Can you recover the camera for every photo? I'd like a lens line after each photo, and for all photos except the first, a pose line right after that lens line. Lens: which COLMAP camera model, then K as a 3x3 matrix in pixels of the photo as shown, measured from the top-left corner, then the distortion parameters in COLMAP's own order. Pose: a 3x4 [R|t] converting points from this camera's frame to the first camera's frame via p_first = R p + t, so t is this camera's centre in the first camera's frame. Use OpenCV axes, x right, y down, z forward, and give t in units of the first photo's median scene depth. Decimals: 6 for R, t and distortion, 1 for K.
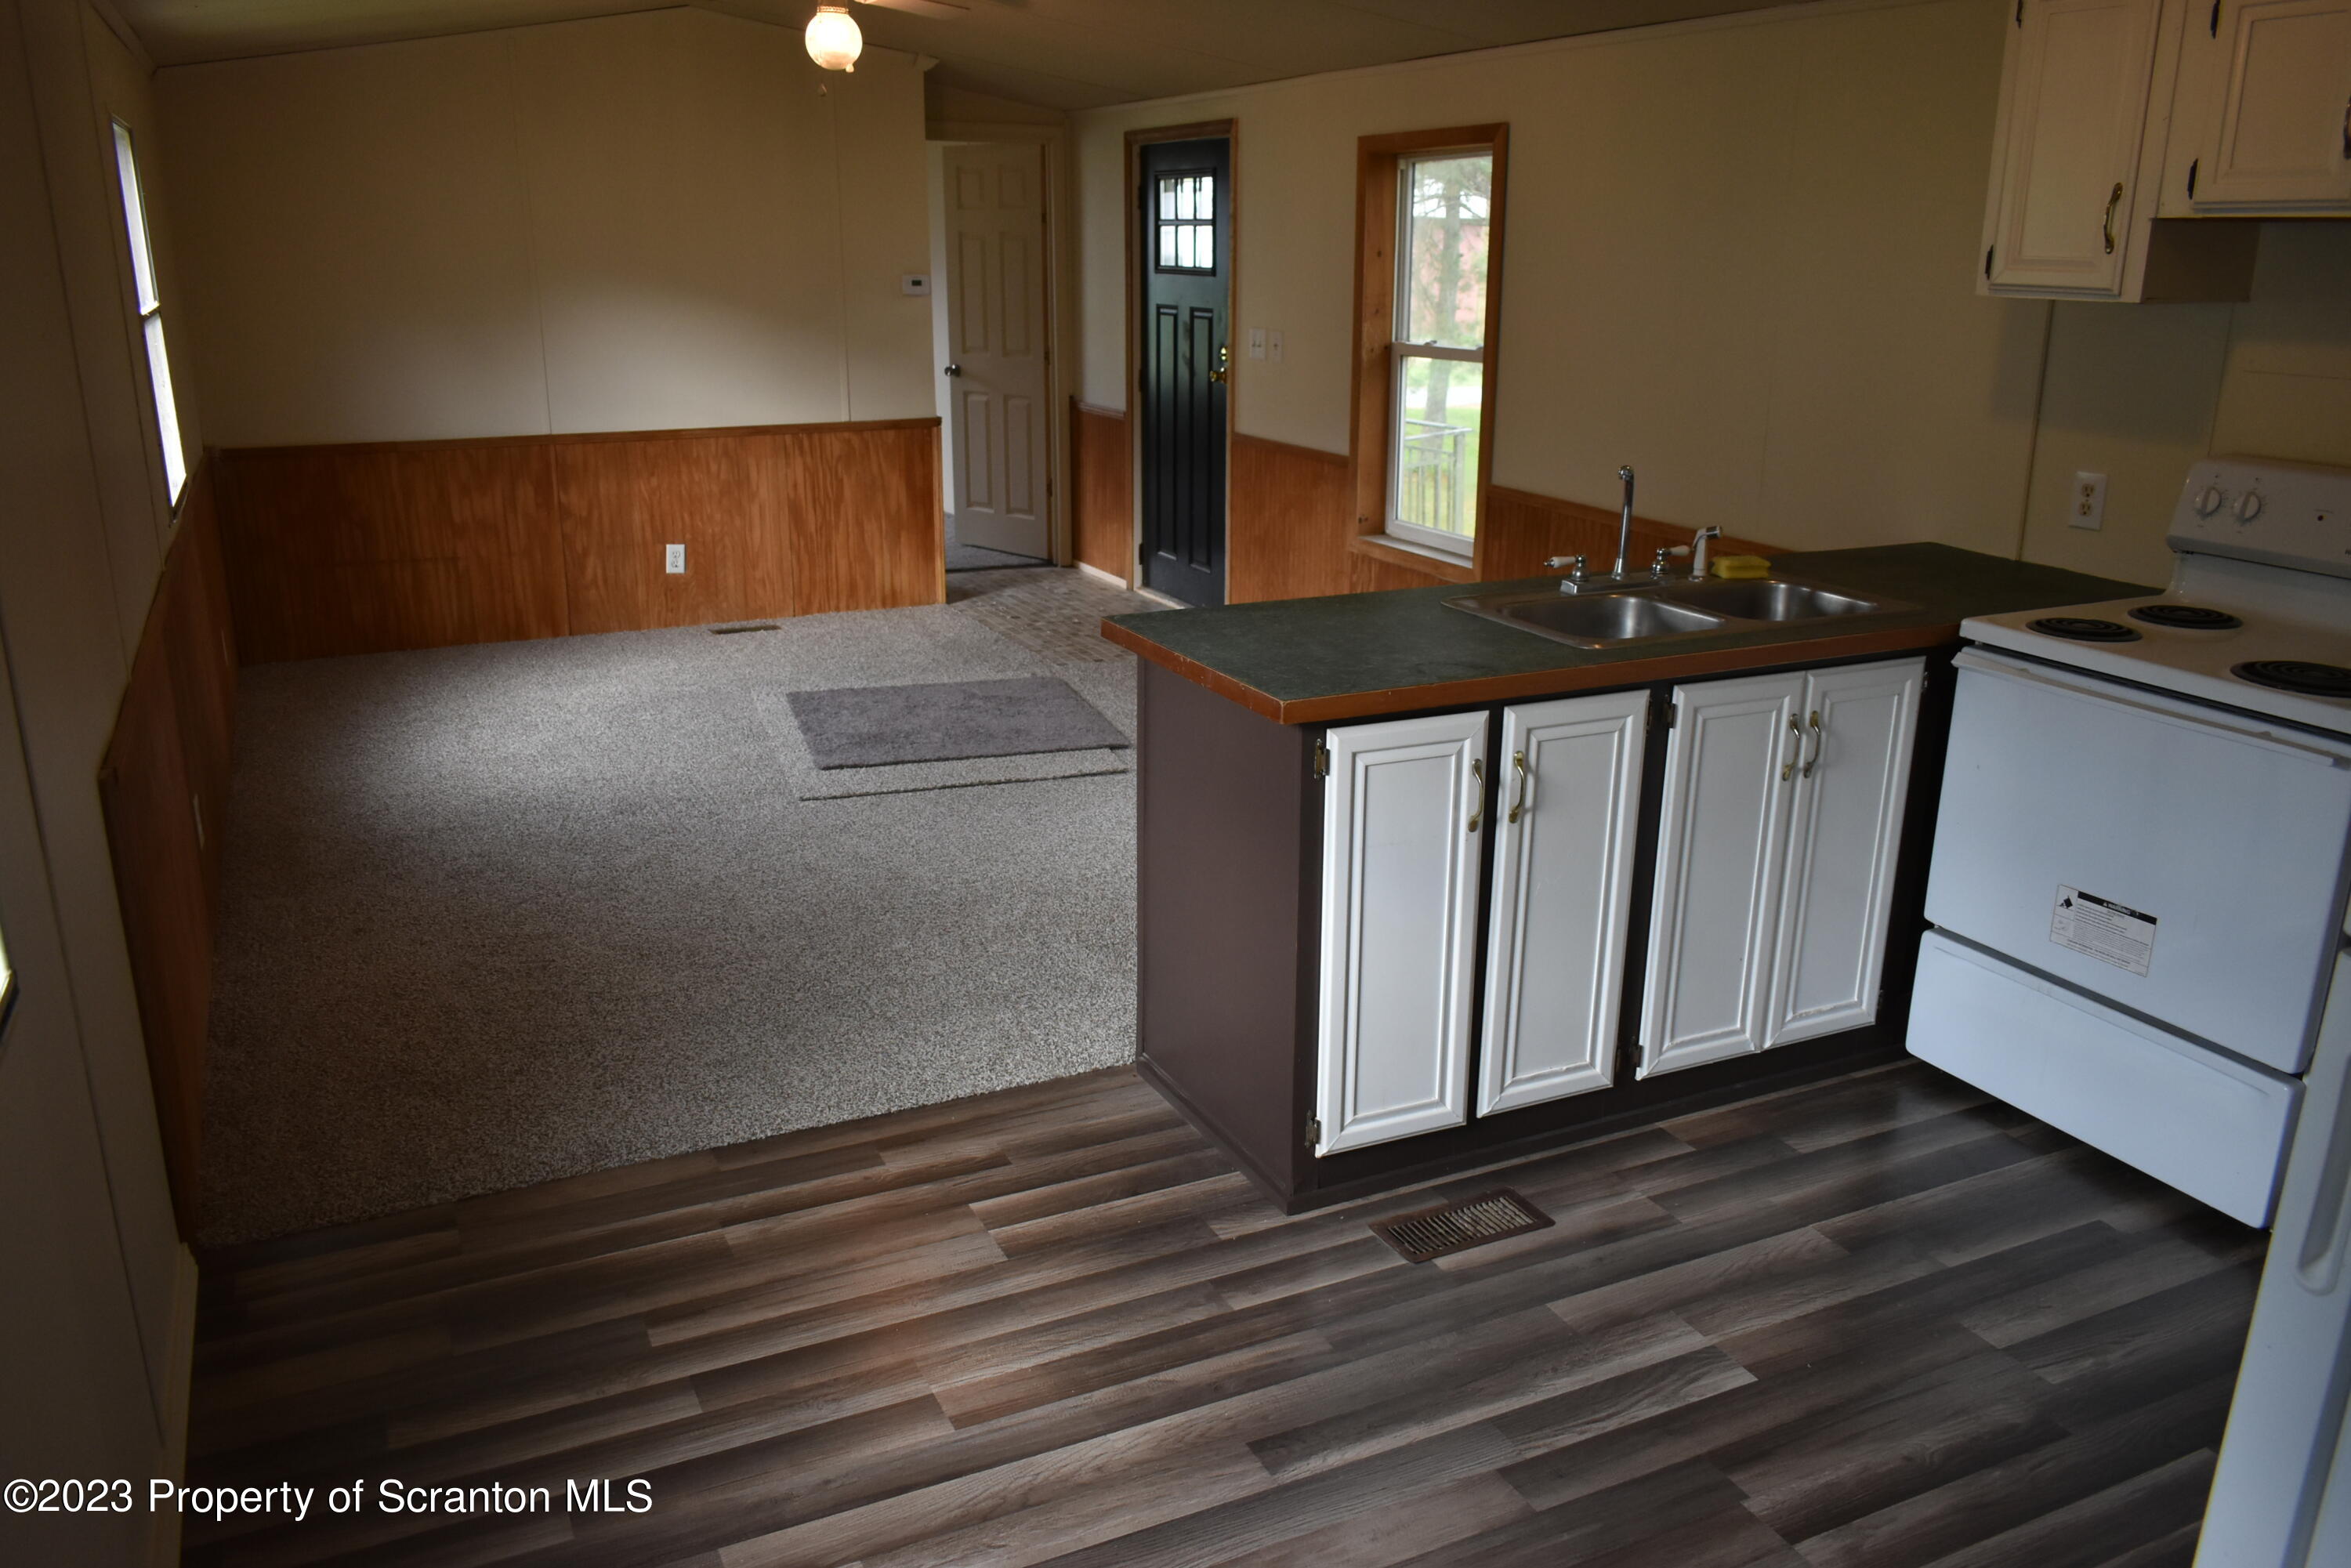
lens RADIAL K [[1760.7, 0, 1171.0], [0, 1760.7, 775.1], [0, 0, 1]] dist [-0.028646, 0.011937]
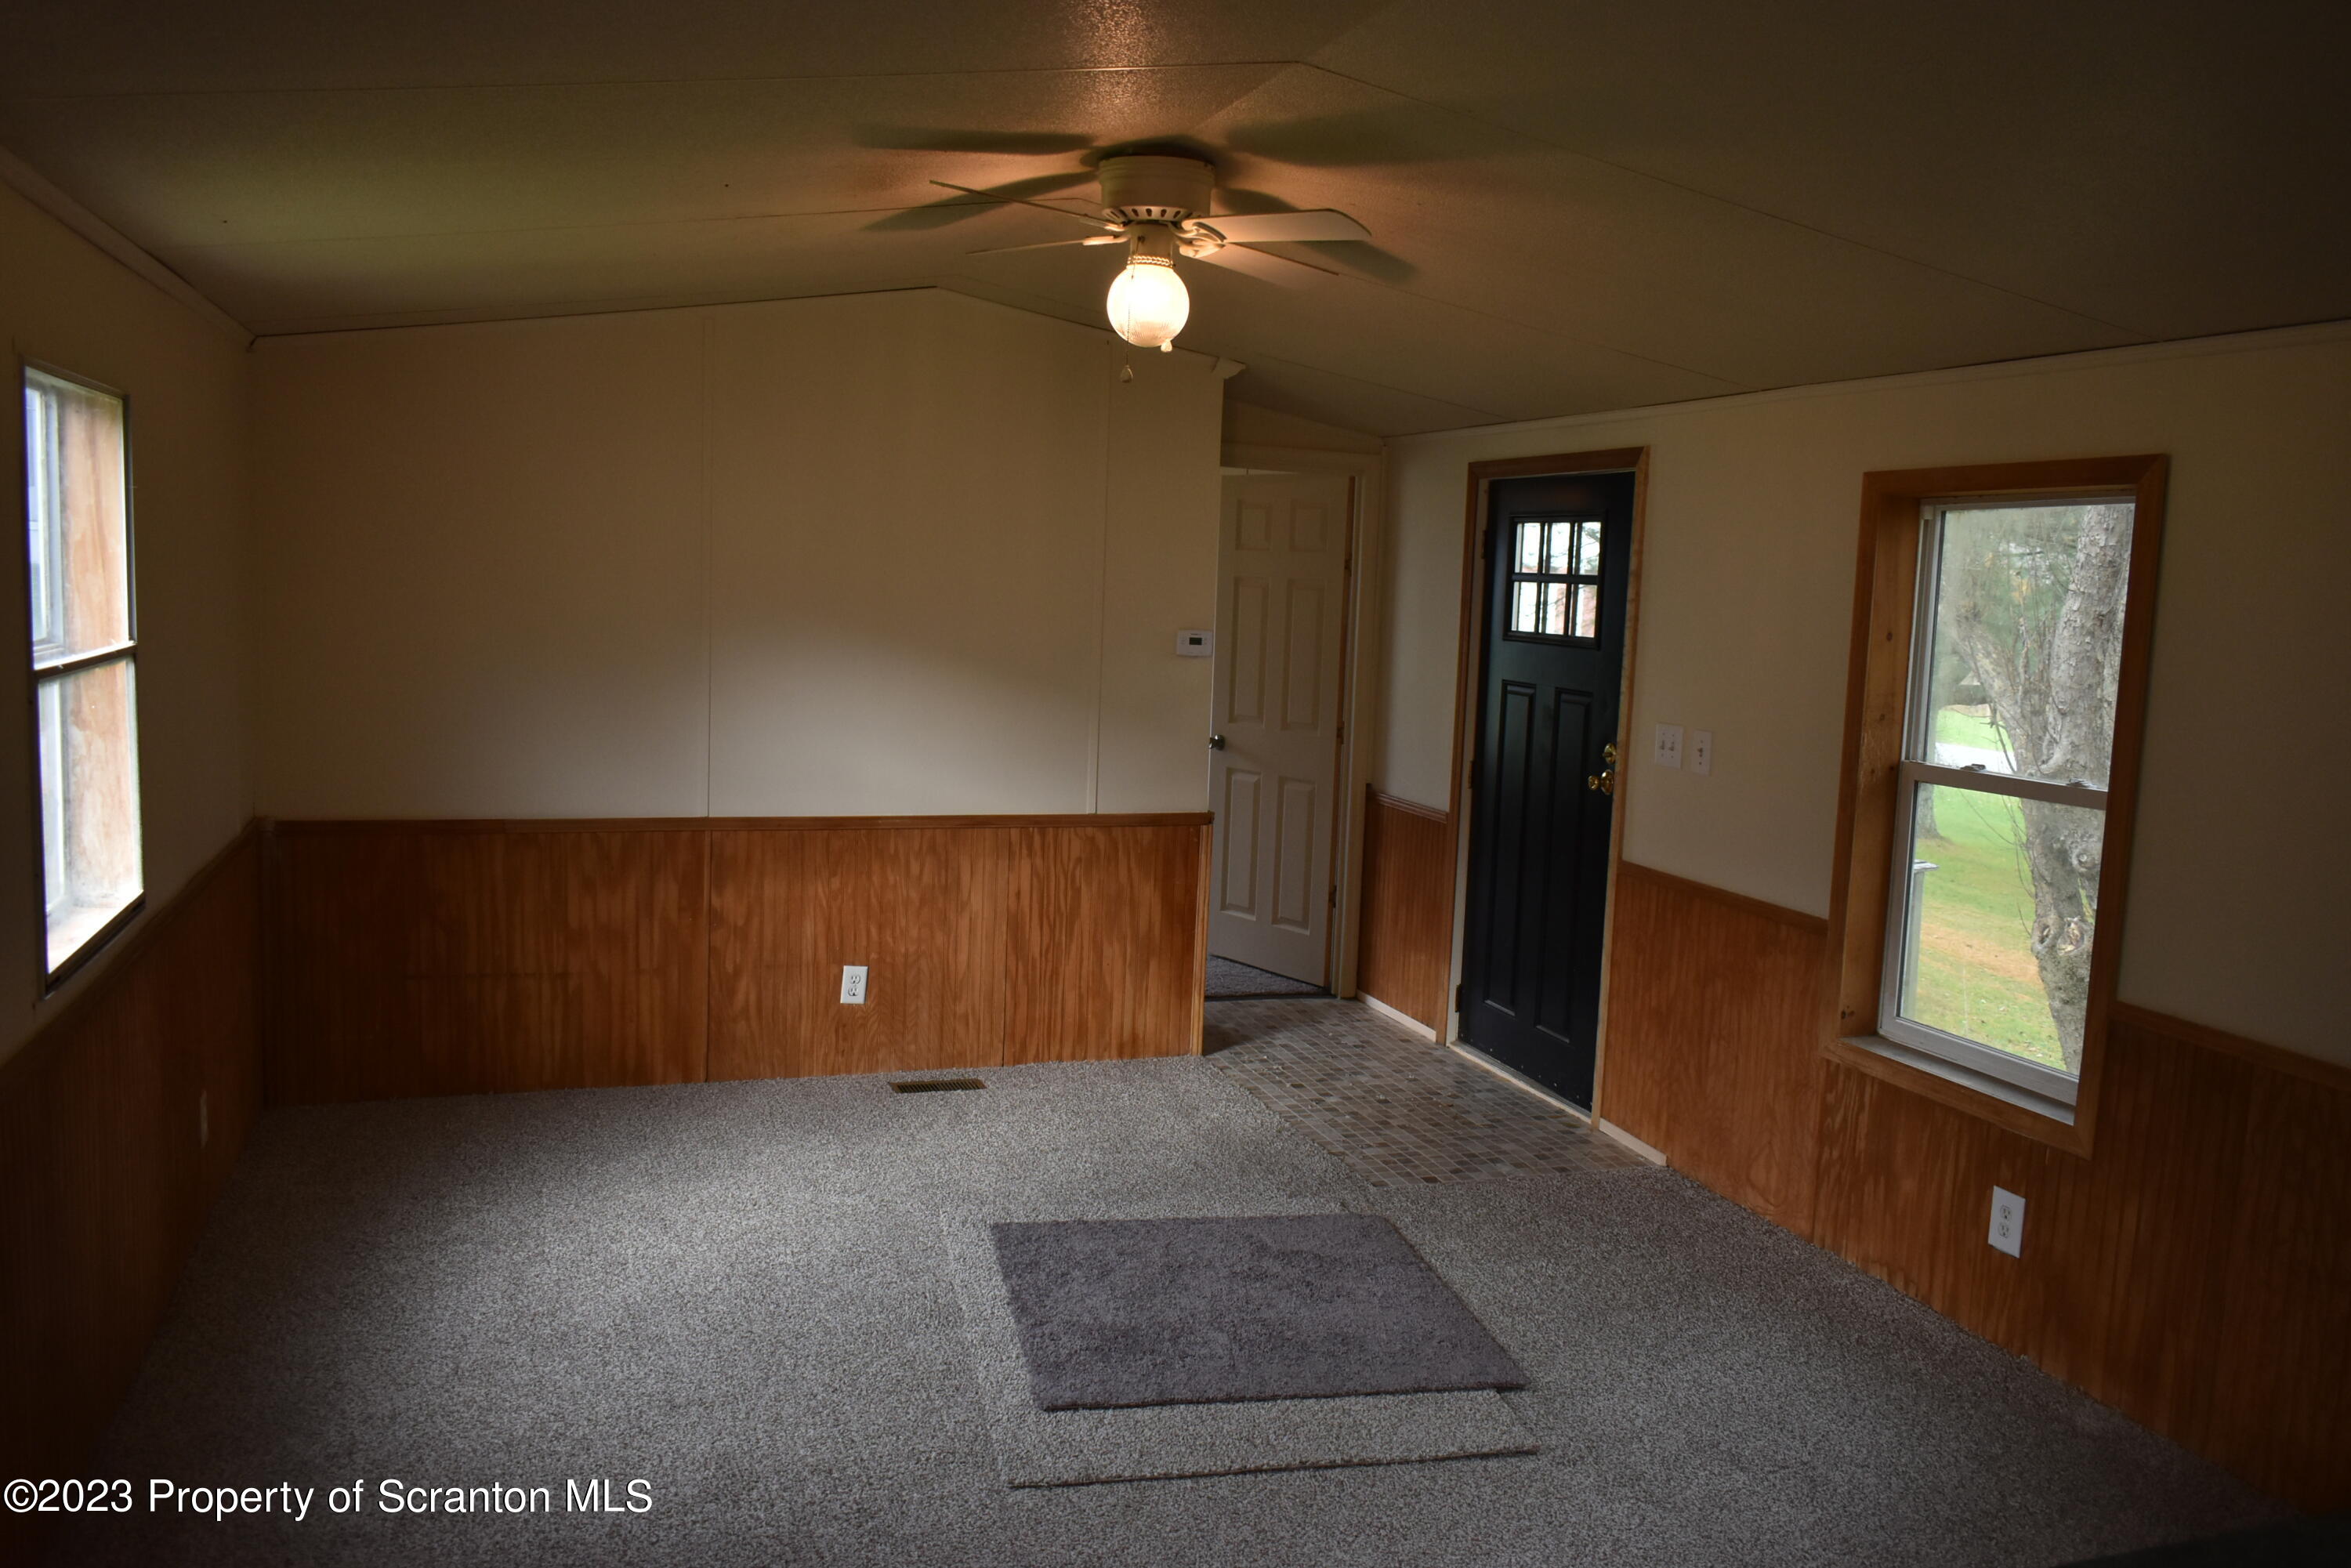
lens RADIAL K [[1760.7, 0, 1167.8], [0, 1760.7, 780.9], [0, 0, 1]] dist [-0.028646, 0.011937]
pose [[0.993174, 0.048471, -0.106096, -0.077153], [-0.066890, 0.981825, -0.177609, -0.088388], [0.095559, 0.183494, 0.978365, 0.274797]]
